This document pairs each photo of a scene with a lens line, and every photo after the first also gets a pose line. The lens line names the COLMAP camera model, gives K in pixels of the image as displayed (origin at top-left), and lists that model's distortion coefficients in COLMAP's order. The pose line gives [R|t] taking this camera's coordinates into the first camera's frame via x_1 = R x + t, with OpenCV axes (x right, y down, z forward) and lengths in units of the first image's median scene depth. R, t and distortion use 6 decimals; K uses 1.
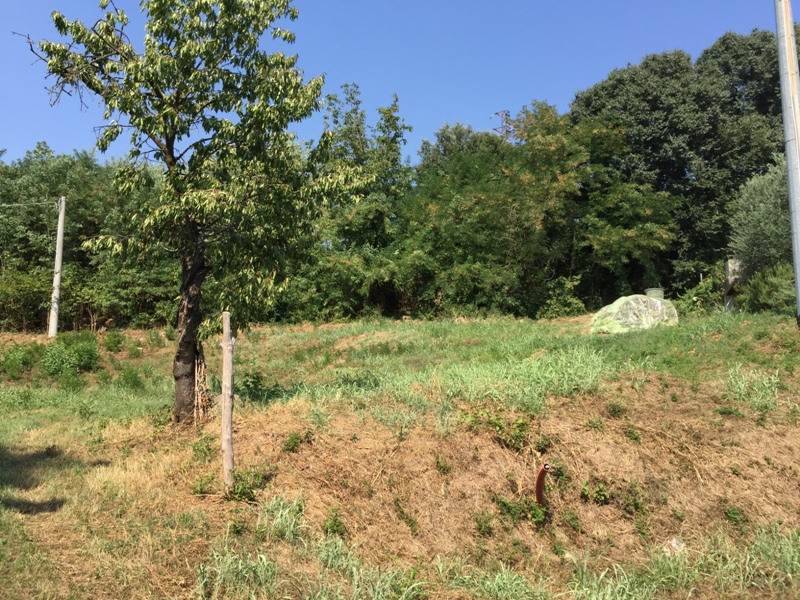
lens RADIAL K [[684.0, 0, 403.5], [0, 684.0, 285.0], [0, 0, 1]] dist [0.081297, -0.072187]
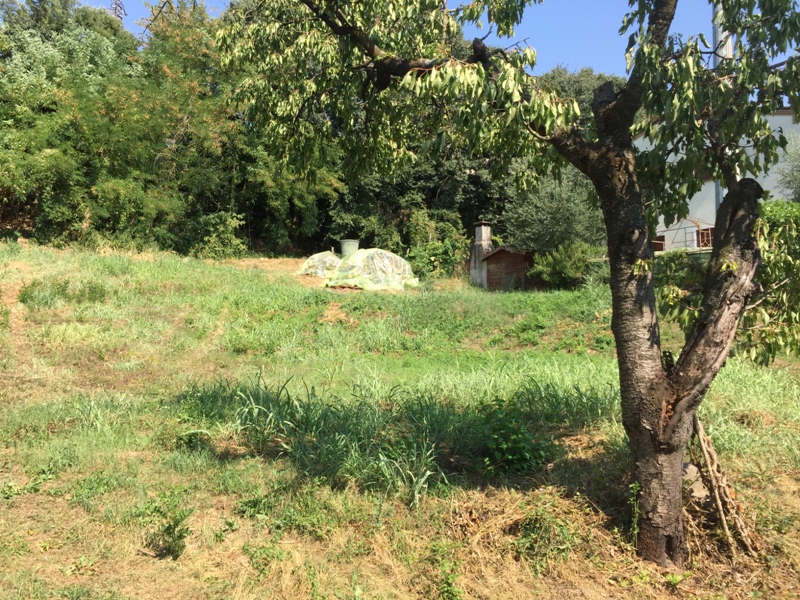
lens RADIAL K [[673.6, 0, 400.0], [0, 673.6, 300.0], [0, 0, 1]] dist [0.085024, -0.140955]
pose [[0.734896, 0.040089, 0.676993, -0.190742], [-0.121927, 0.989796, 0.073743, 0.008438], [-0.667129, -0.136737, 0.732285, 0.212679]]
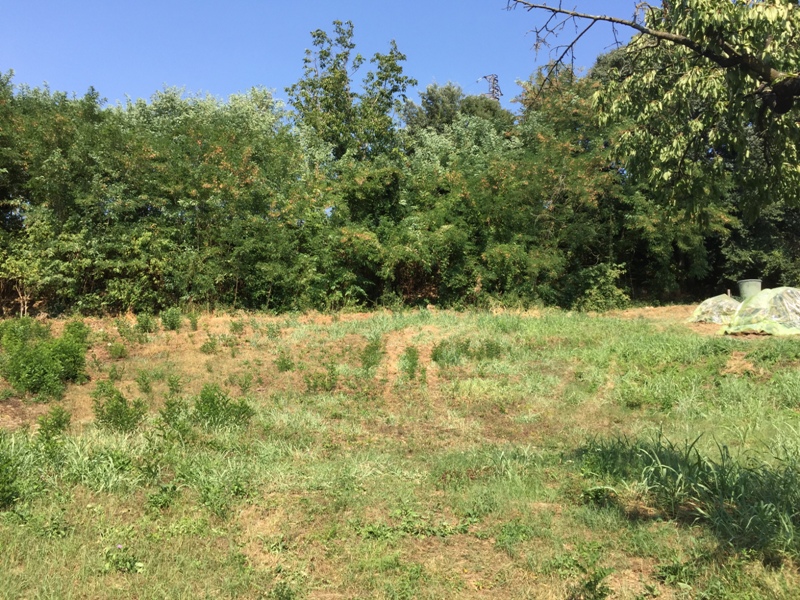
lens RADIAL K [[678.8, 0, 401.6], [0, 678.8, 294.6], [0, 0, 1]] dist [0.088754, -0.118751]
pose [[0.979743, 0.022573, 0.198981, -0.198784], [-0.029763, 0.999005, 0.033218, 0.006762], [-0.198034, -0.038467, 0.979440, 0.209227]]
